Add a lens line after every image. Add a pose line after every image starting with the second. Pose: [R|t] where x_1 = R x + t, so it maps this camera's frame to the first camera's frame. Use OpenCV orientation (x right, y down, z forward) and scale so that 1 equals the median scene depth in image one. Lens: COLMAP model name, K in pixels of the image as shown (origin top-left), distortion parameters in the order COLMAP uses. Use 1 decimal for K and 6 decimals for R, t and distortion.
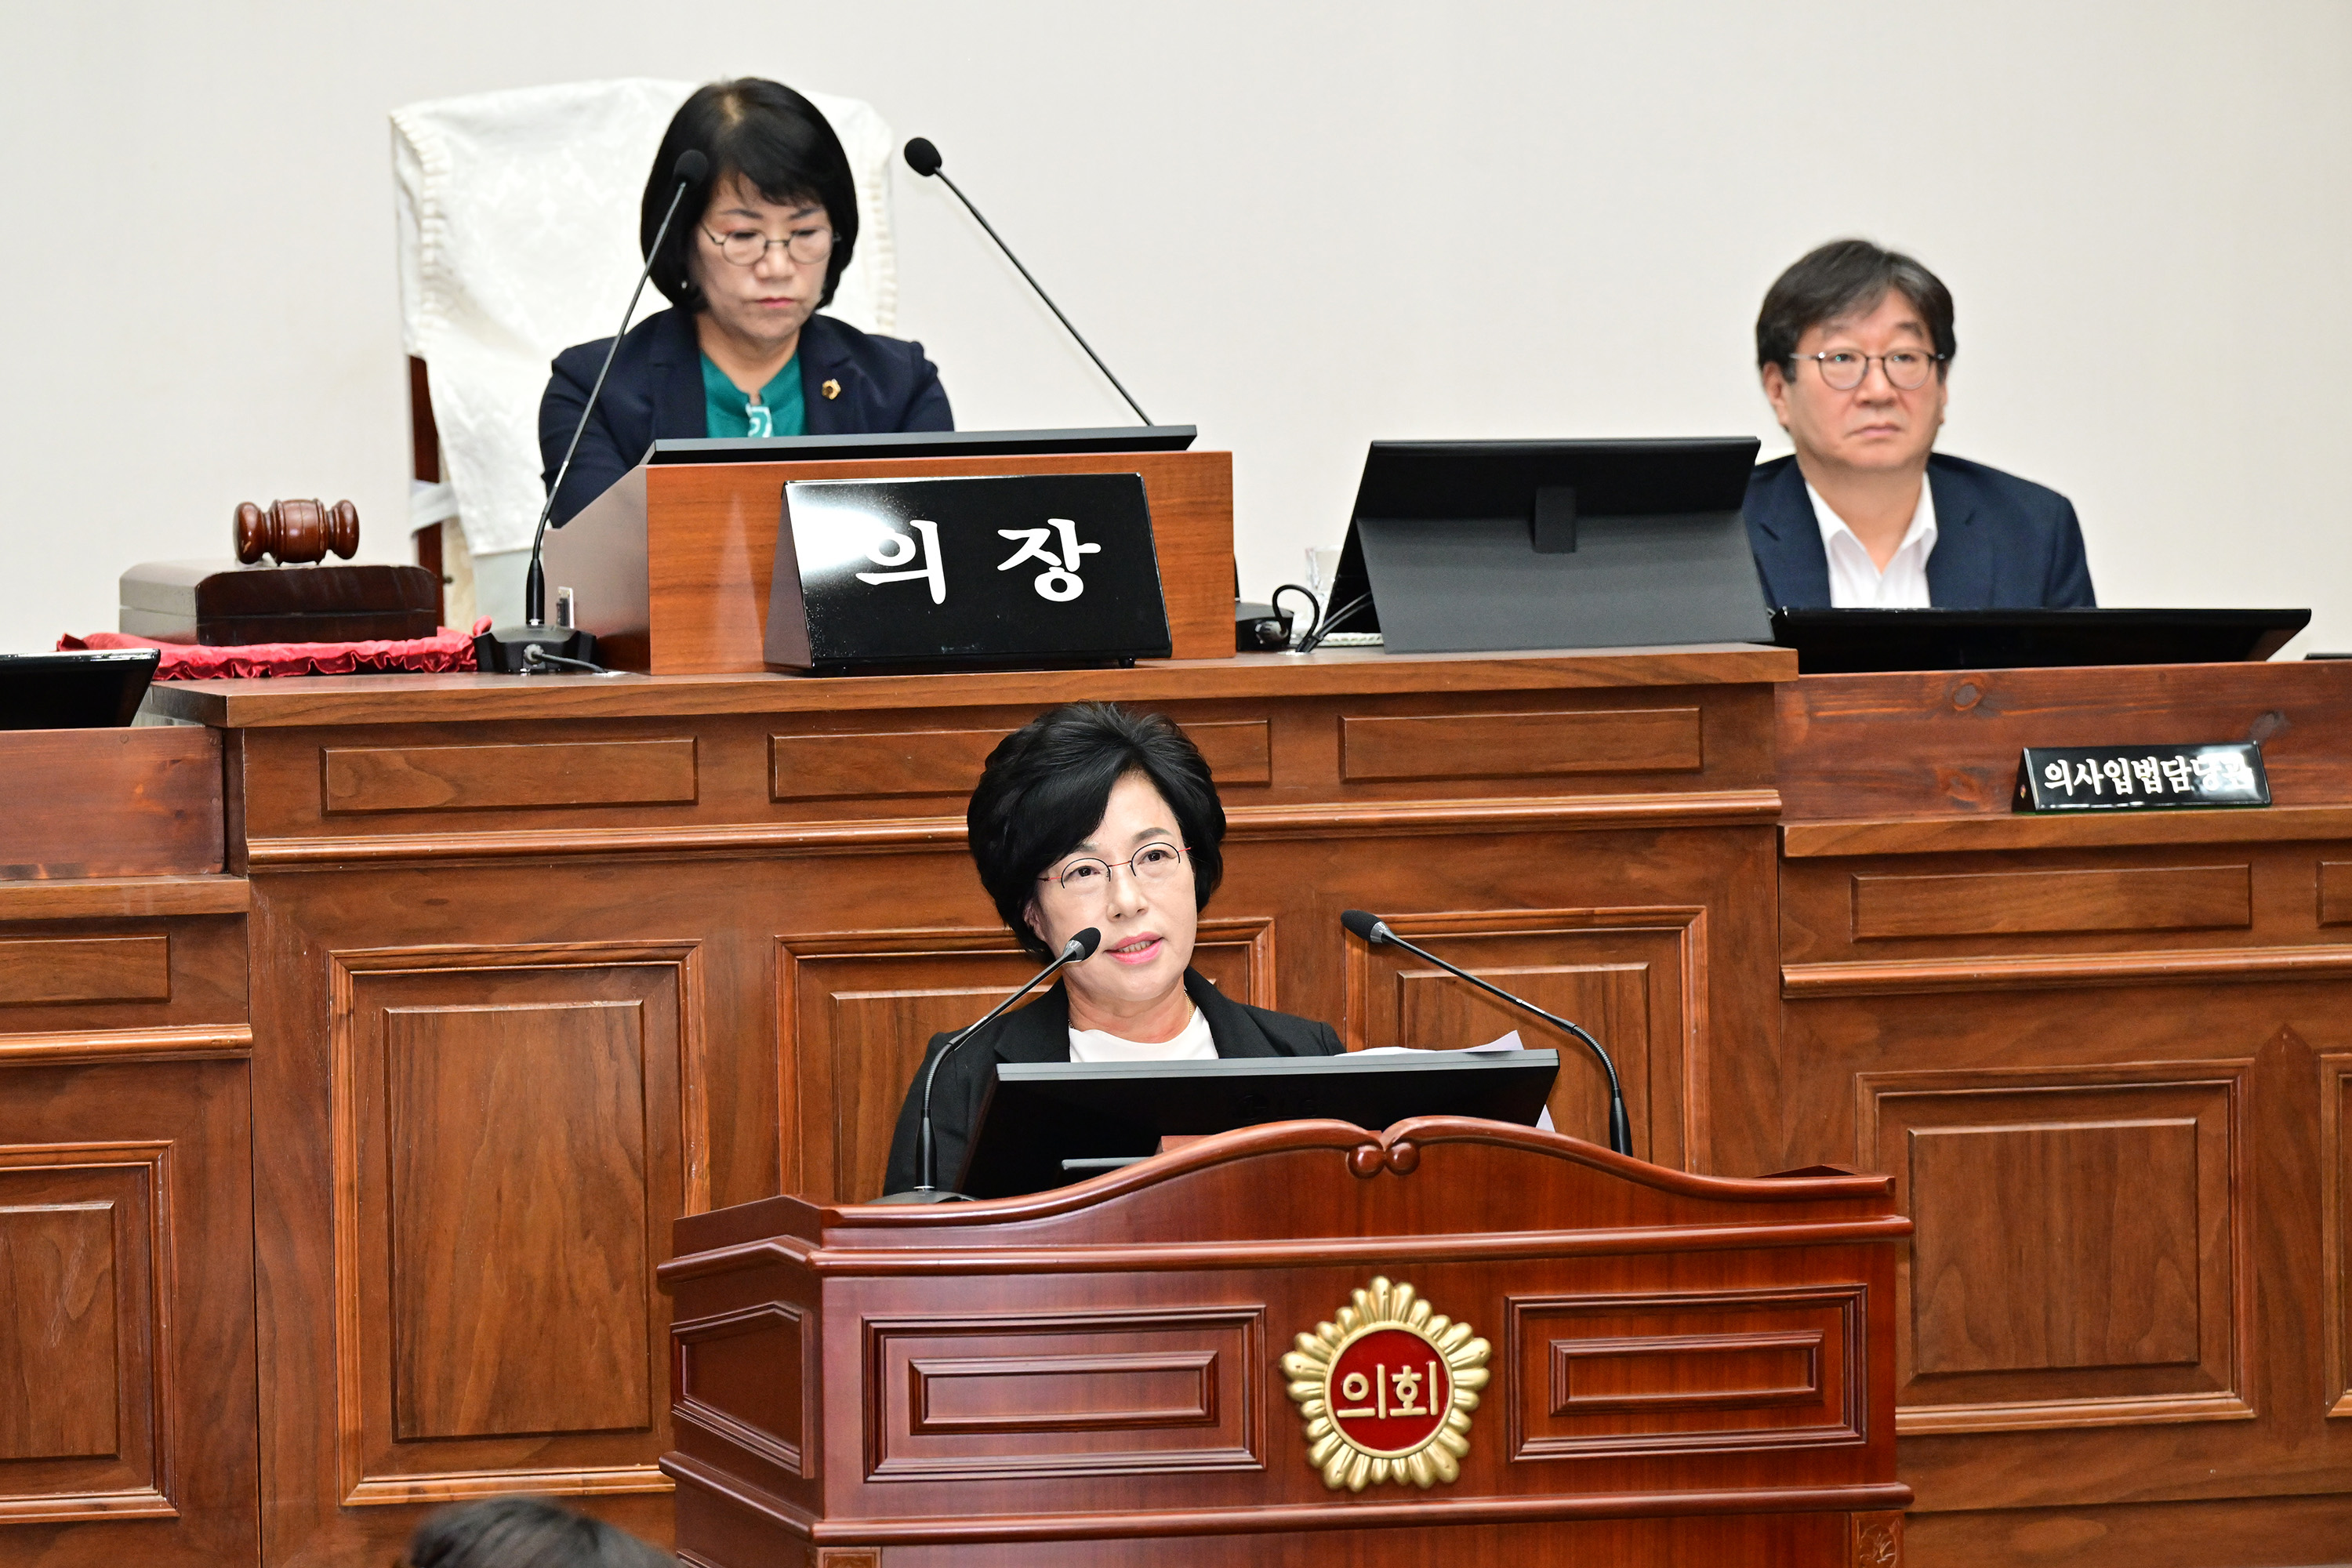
lens RADIAL K [[14665.0, 0, 1153.9], [0, 14665.0, 769.1], [0, 0, 1]] dist [-0.015418, 0.000000]
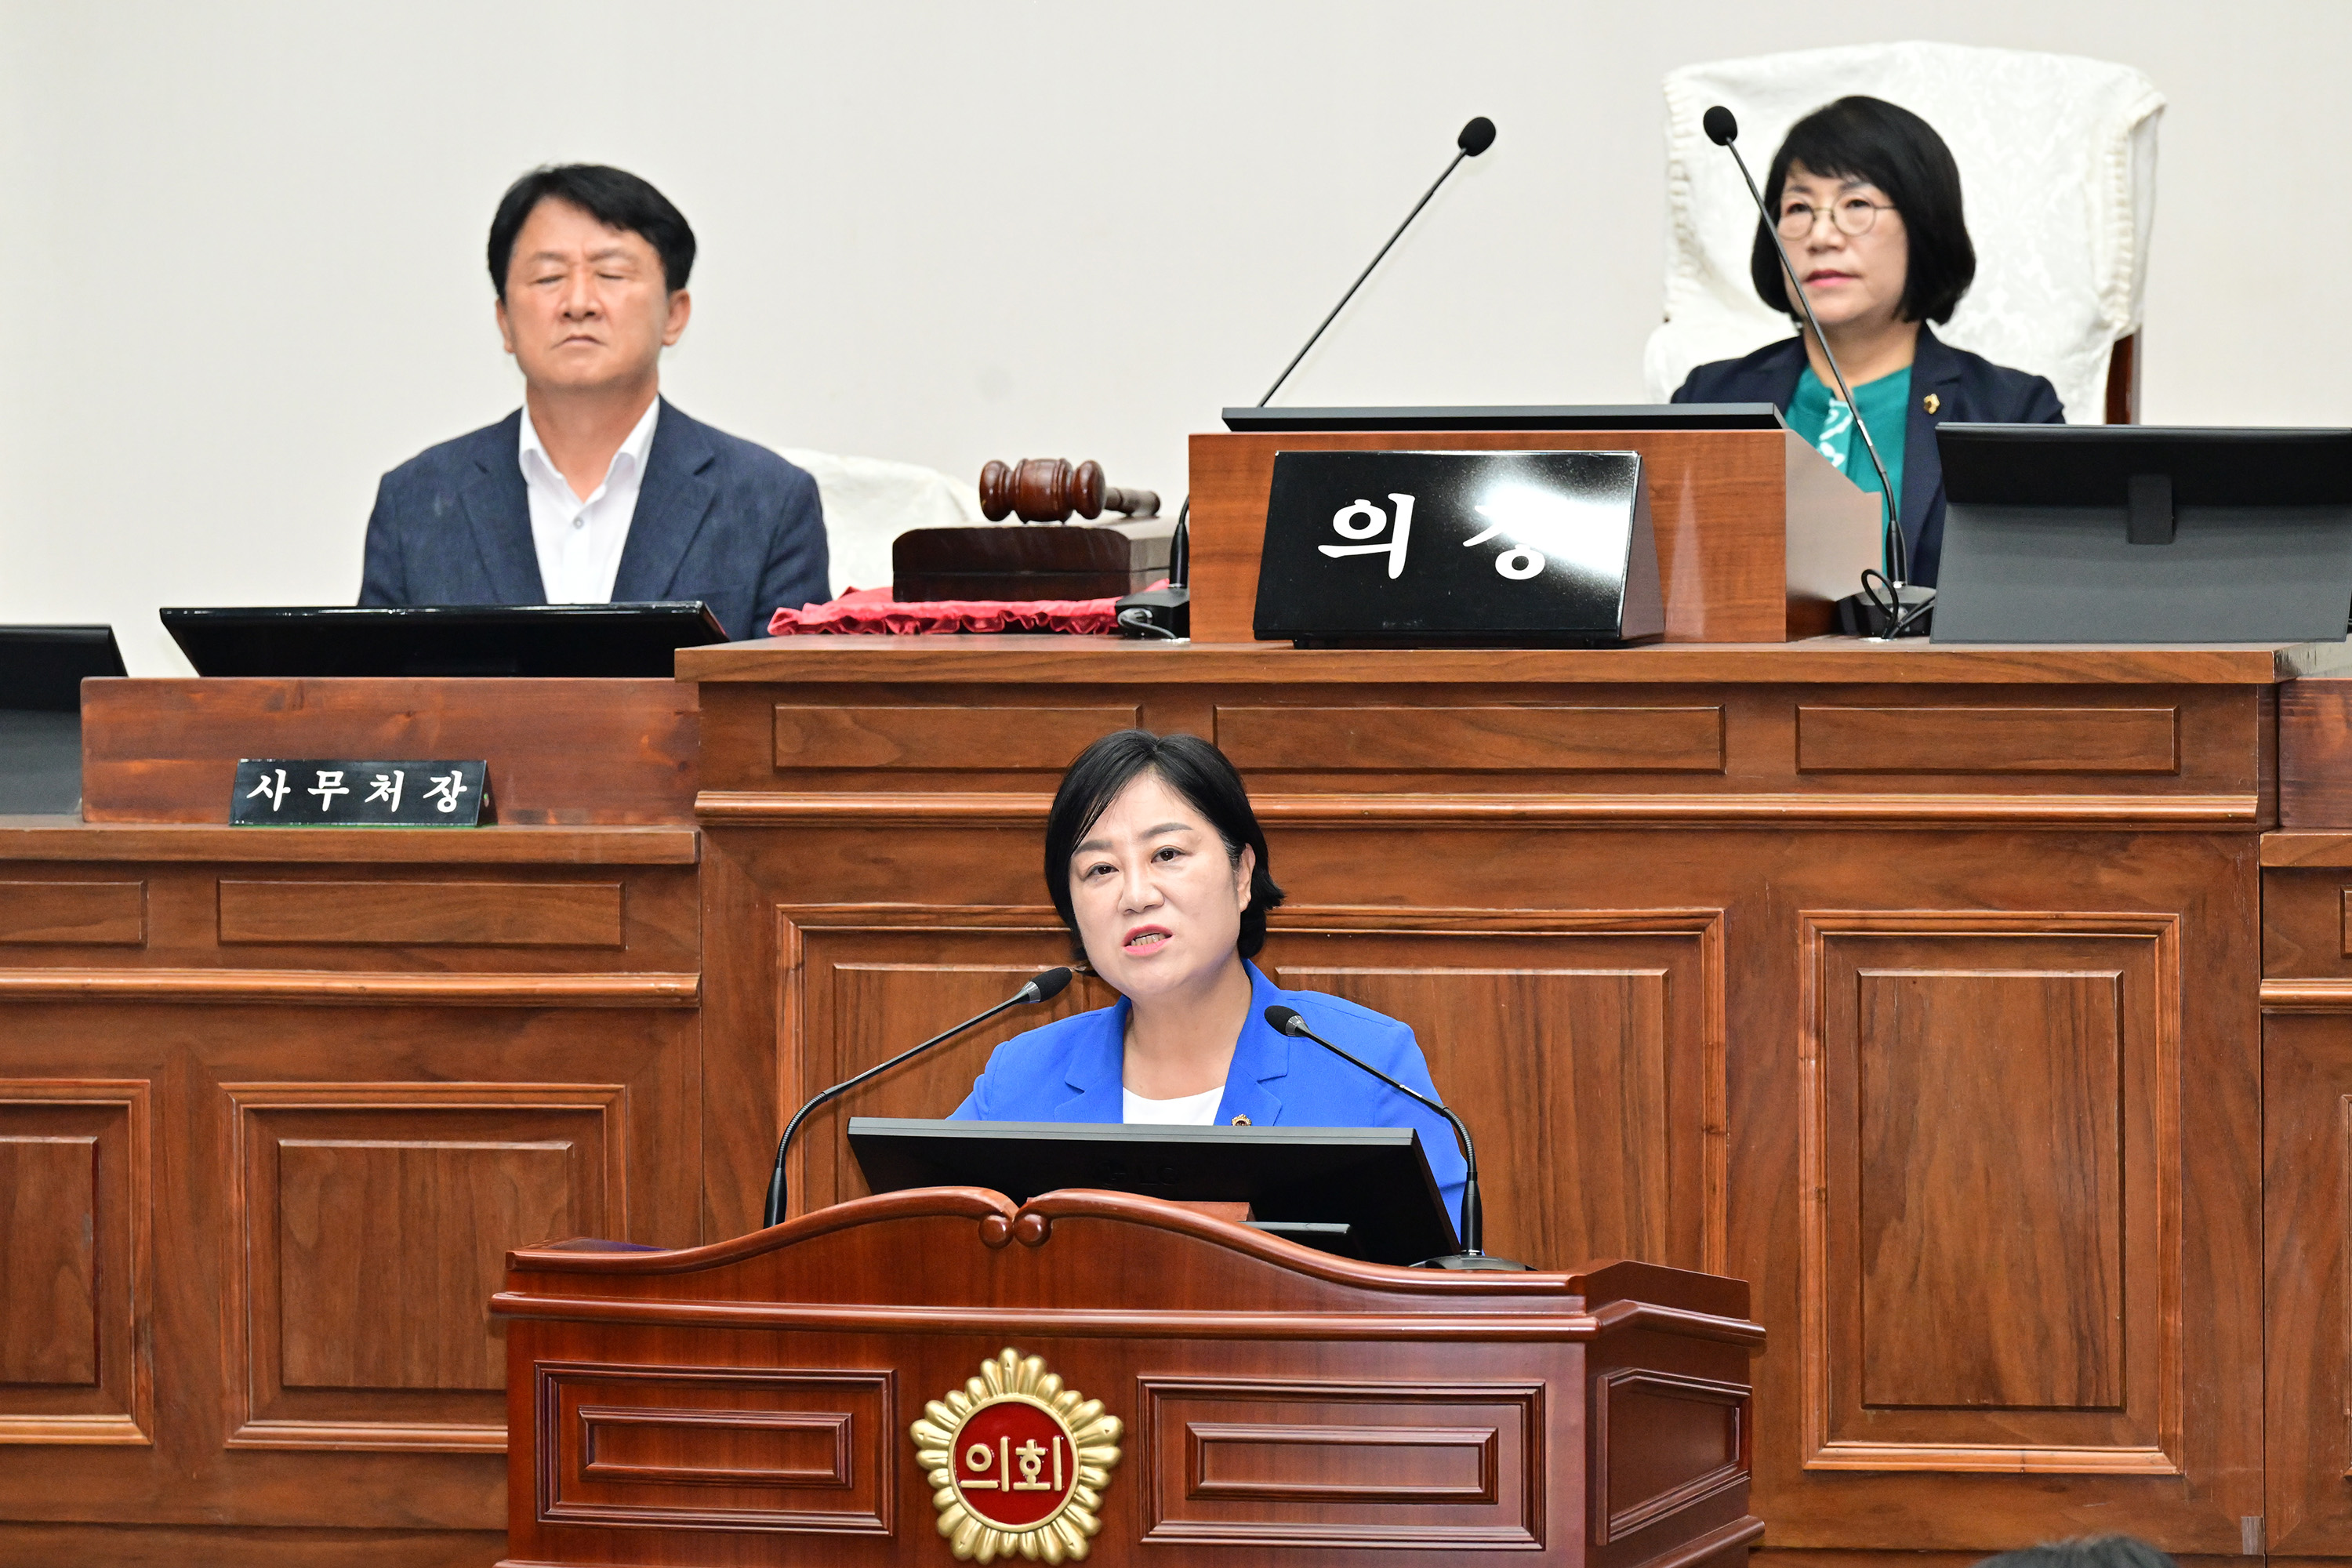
lens RADIAL K [[14665.0, 0, 1160.5], [0, 14665.0, 781.8], [0, 0, 1]] dist [-0.015418, 0.000000]
pose [[0.873592, 0.029777, -0.485748, 0.451239], [-0.033230, 0.999447, 0.001505, 0.001465], [0.485524, 0.014827, 0.874098, 0.126516]]
